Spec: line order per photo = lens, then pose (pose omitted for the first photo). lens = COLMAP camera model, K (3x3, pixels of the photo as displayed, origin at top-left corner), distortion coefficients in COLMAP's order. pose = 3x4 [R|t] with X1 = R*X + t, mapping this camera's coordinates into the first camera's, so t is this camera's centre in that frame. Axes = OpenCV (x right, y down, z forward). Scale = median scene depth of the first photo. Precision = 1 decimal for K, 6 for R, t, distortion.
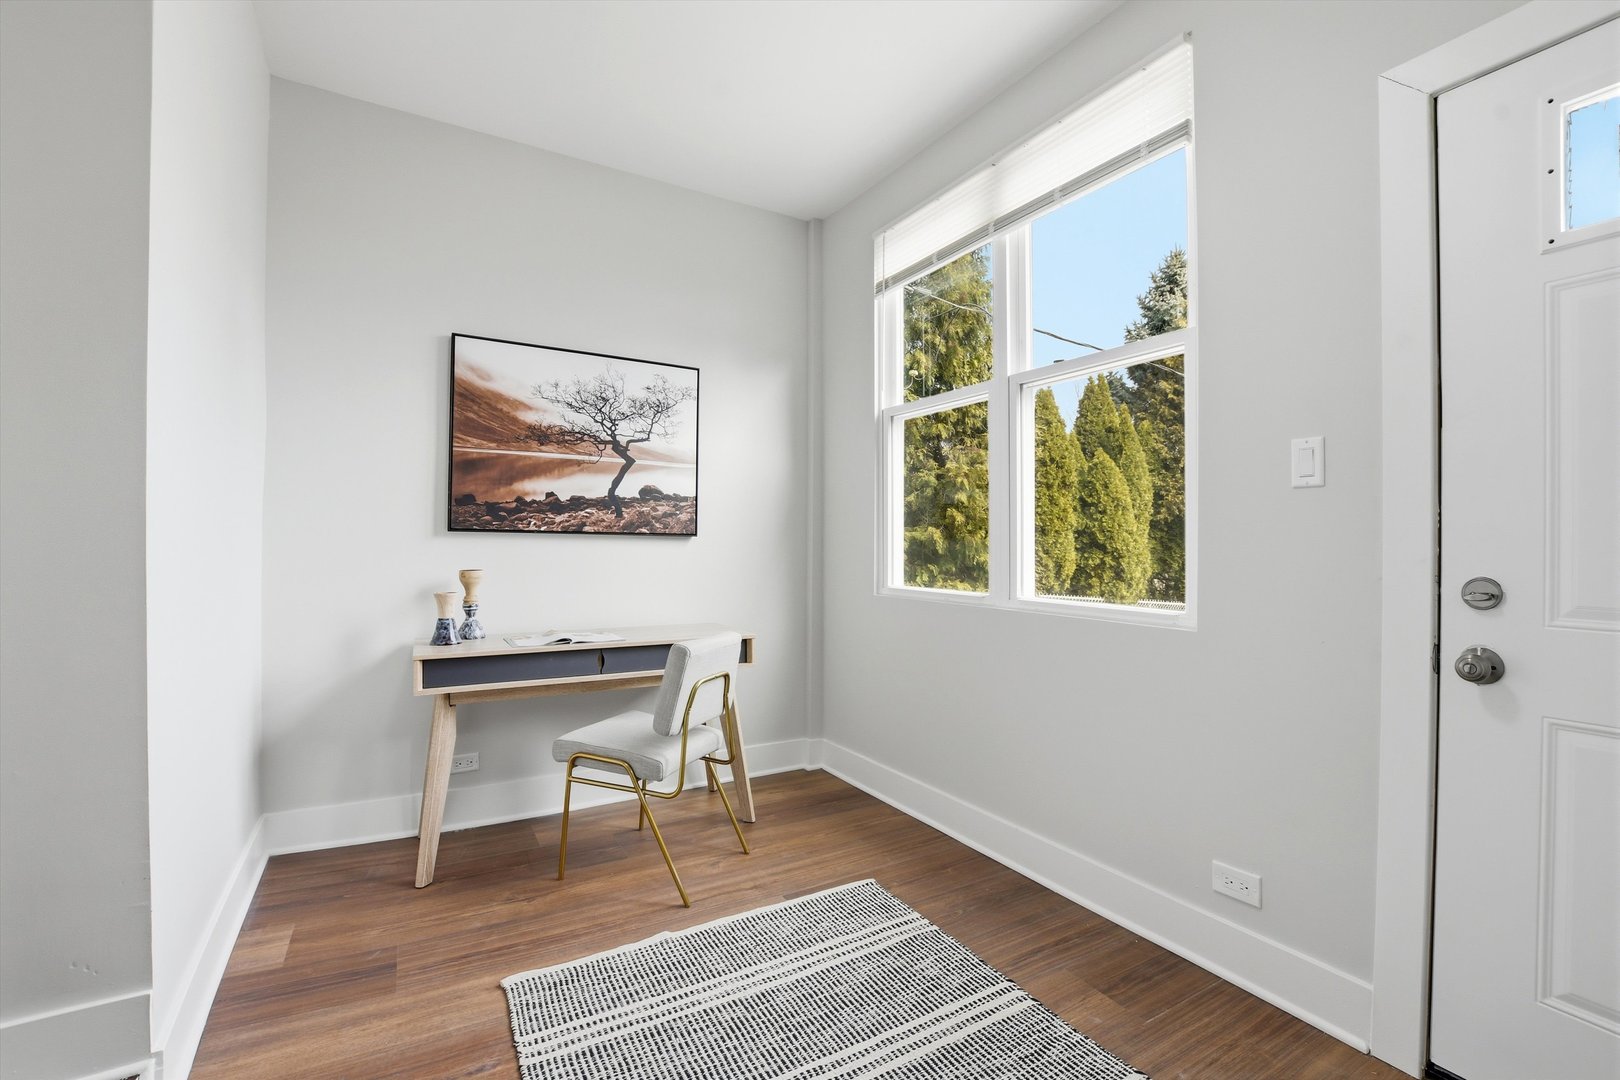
lens RADIAL K [[705.9, 0, 809.5], [0, 705.9, 540.5], [0, 0, 1]] dist [-0.022741, 0.001307]
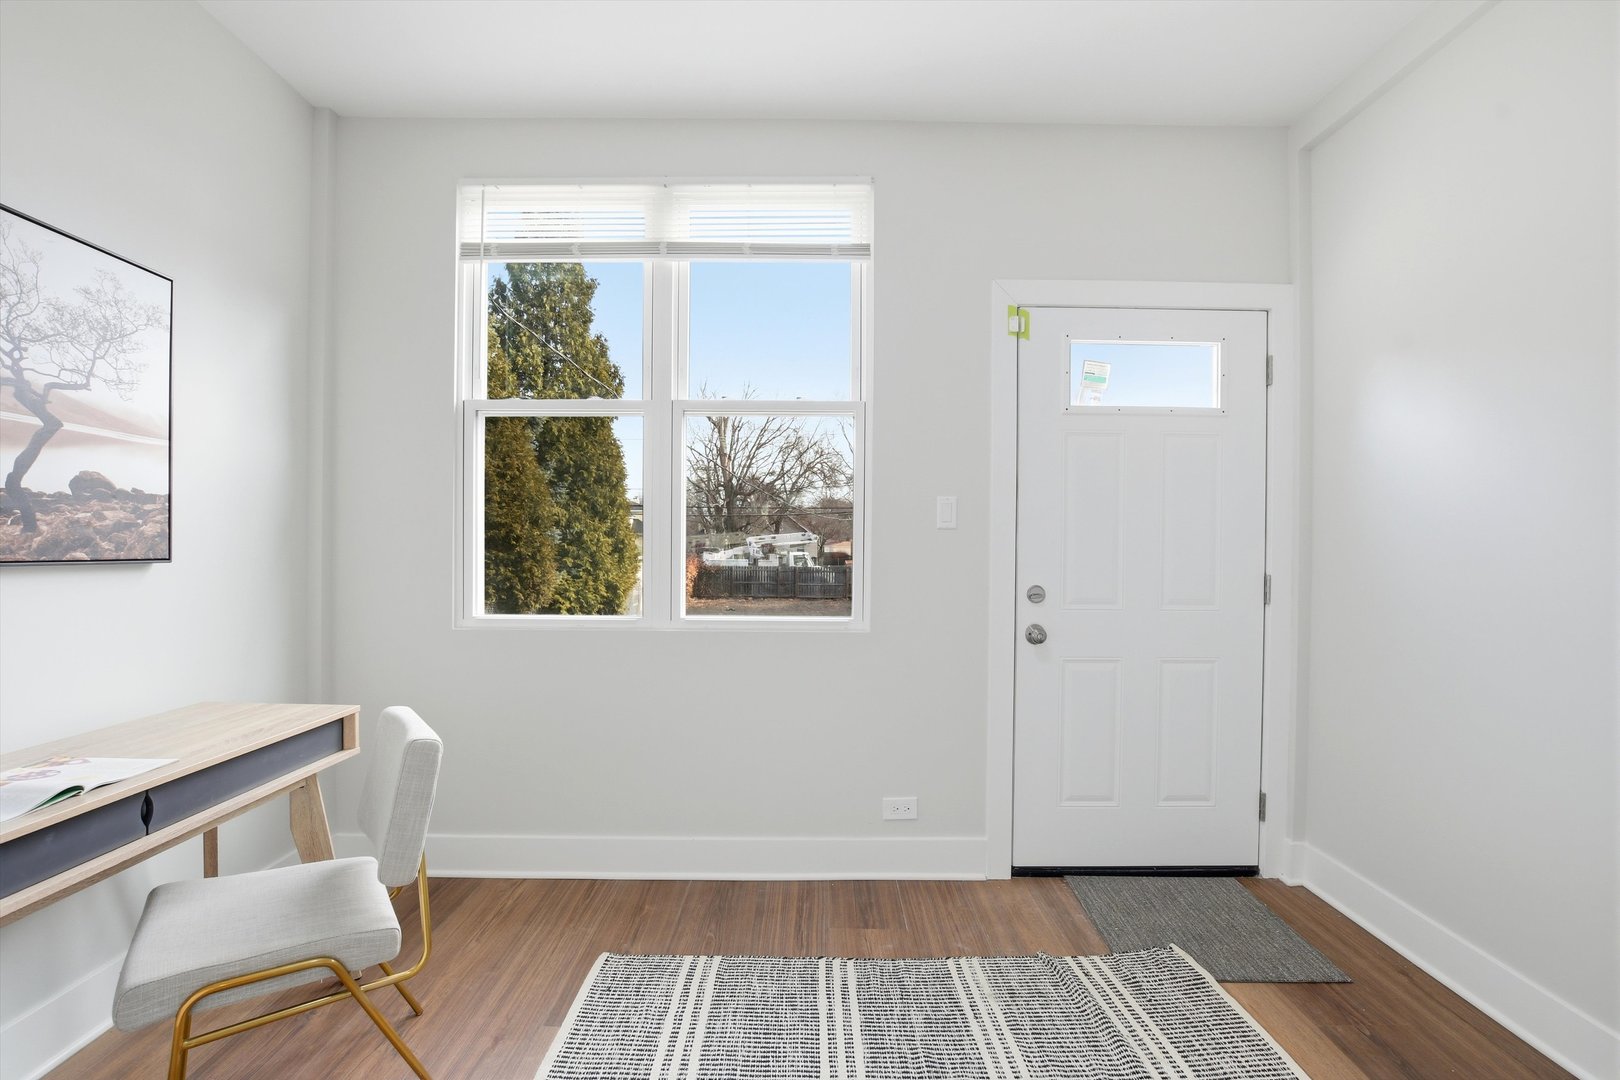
lens RADIAL K [[705.9, 0, 809.2], [0, 705.9, 542.7], [0, 0, 1]] dist [-0.022741, 0.001307]
pose [[0.508933, -0.003471, 0.860799, -0.412917], [-0.004457, 0.999968, 0.006667, -0.030576], [-0.860795, -0.007230, 0.508901, 0.260571]]
